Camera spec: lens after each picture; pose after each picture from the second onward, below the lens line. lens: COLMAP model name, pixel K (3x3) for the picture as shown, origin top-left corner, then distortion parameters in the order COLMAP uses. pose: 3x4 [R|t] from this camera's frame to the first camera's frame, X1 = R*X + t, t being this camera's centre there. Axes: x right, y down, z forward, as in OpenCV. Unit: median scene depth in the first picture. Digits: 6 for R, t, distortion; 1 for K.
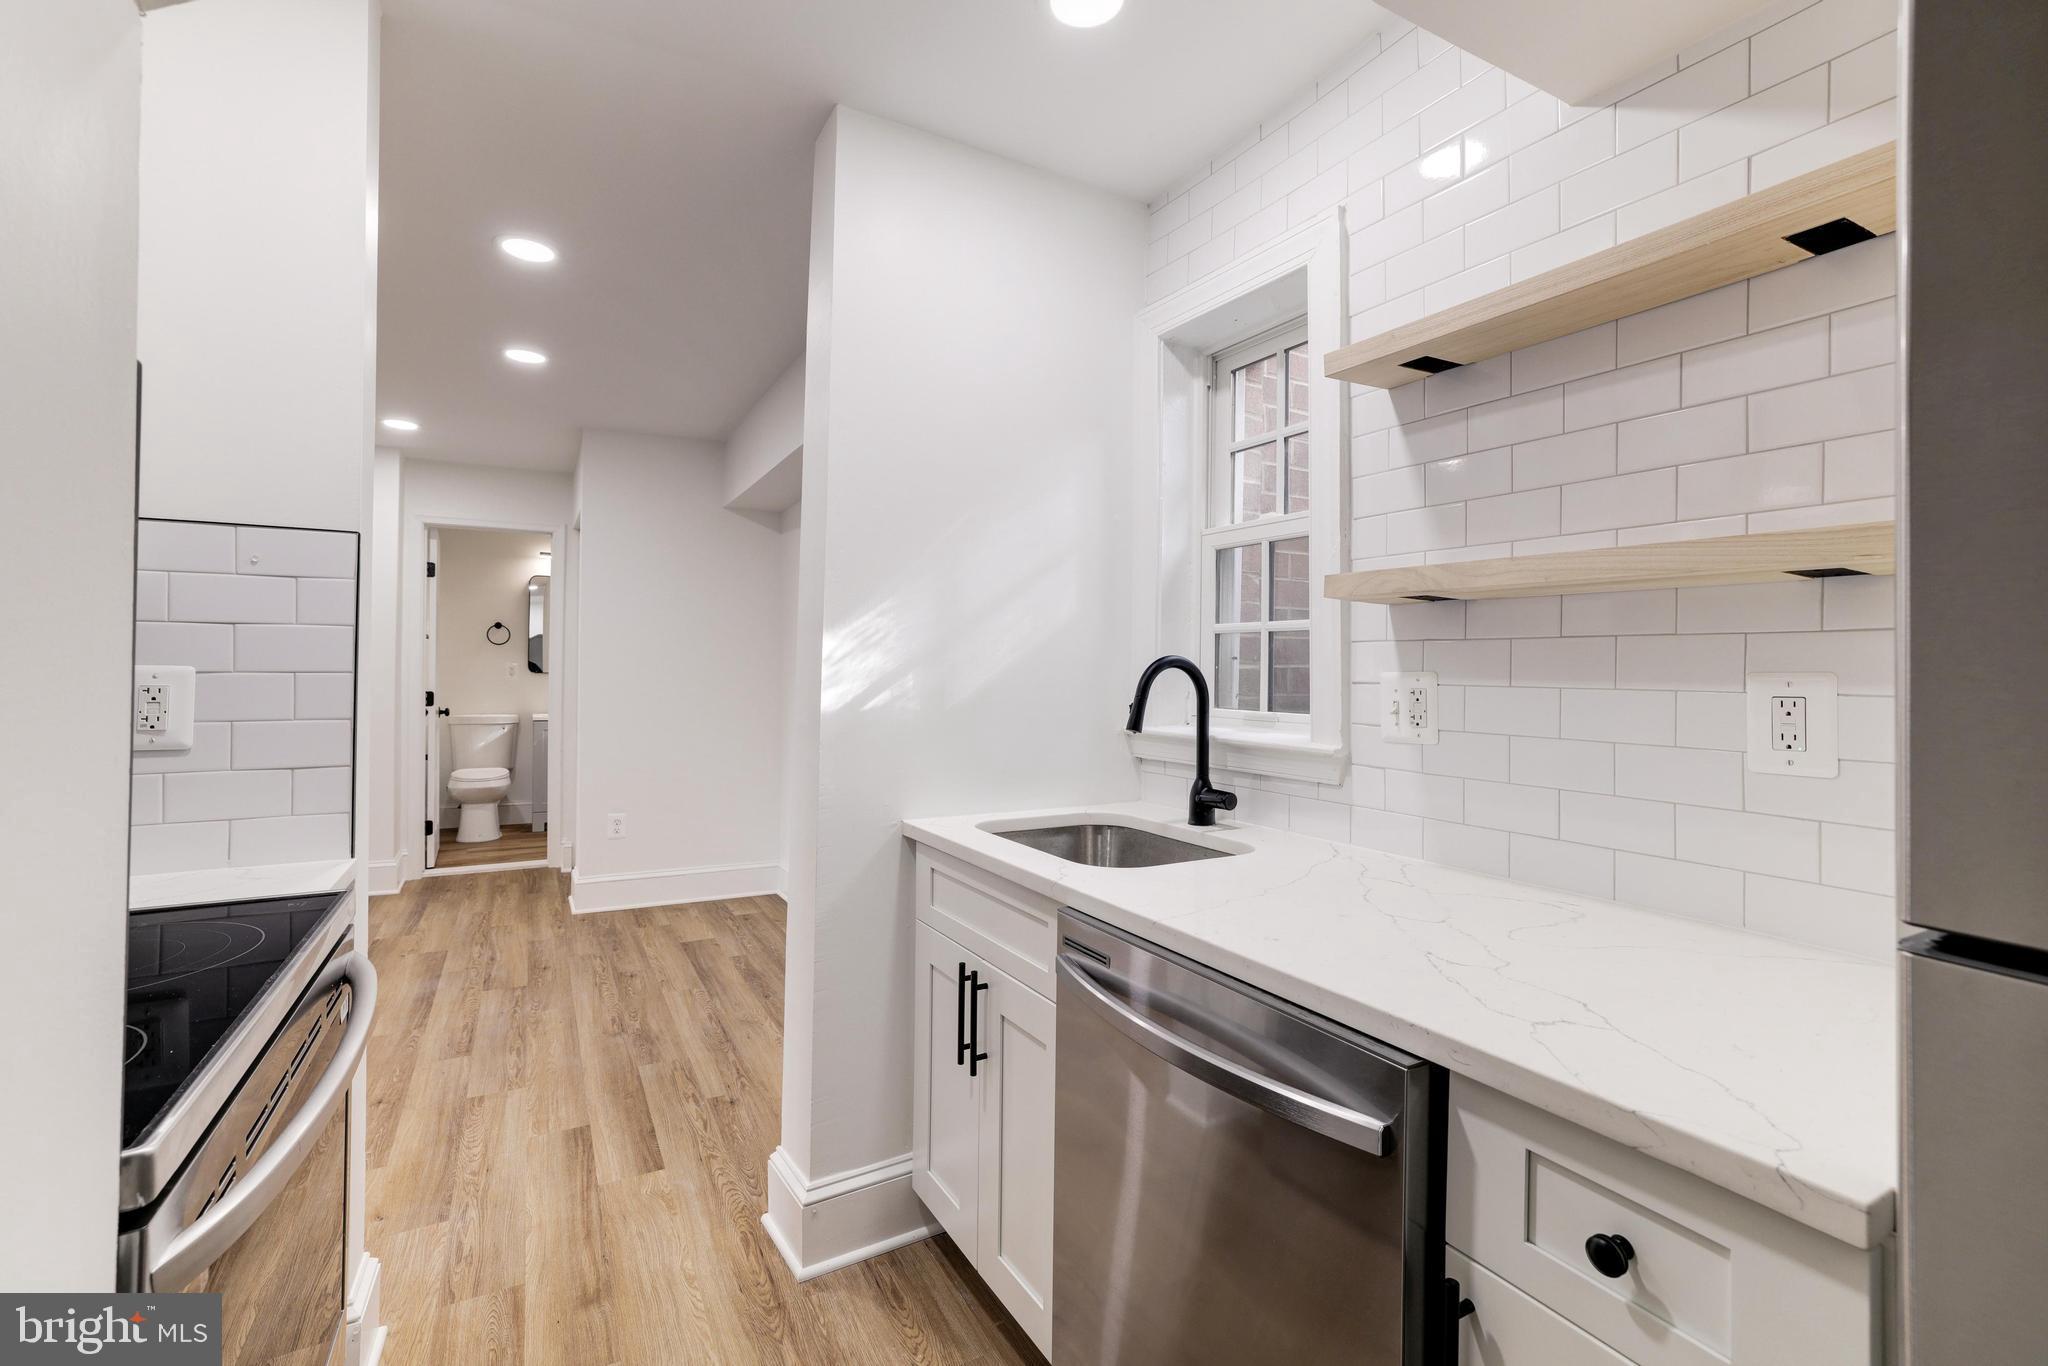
lens RADIAL K [[882.3, 0, 1013.9], [0, 882.3, 660.7], [0, 0, 1]] dist [-0.033866, 0.020116]
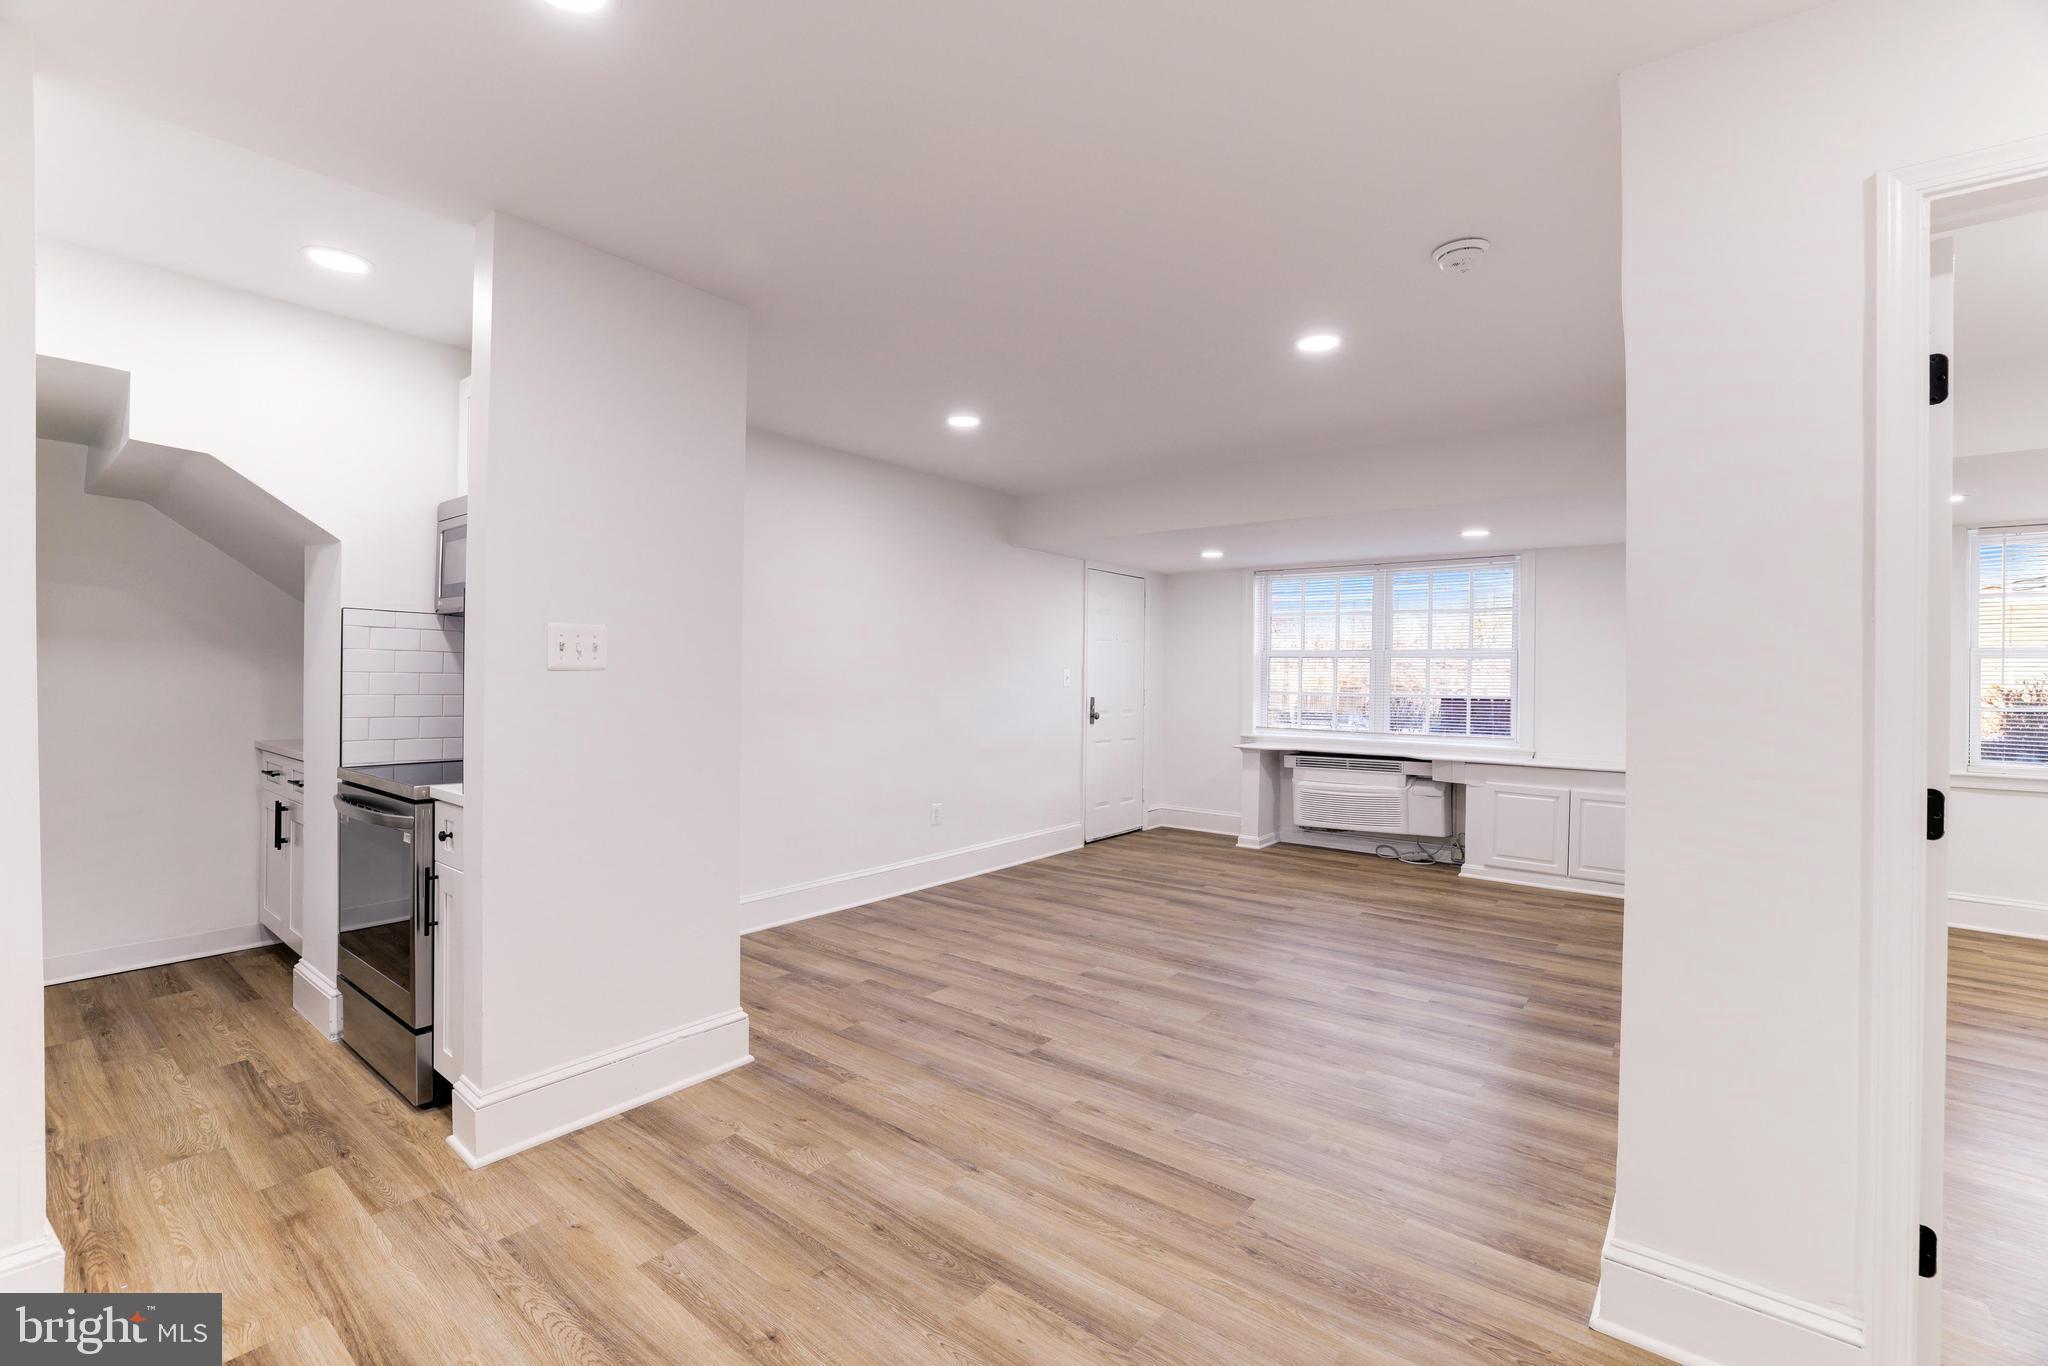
lens RADIAL K [[887.2, 0, 1018.6], [0, 887.2, 680.1], [0, 0, 1]] dist [-0.042842, 0.014094]
pose [[-0.922665, -0.018086, -0.385179, -0.437185], [-0.018438, 0.999826, -0.002781, 0.002808], [0.385162, 0.004536, -0.922838, 1.151225]]
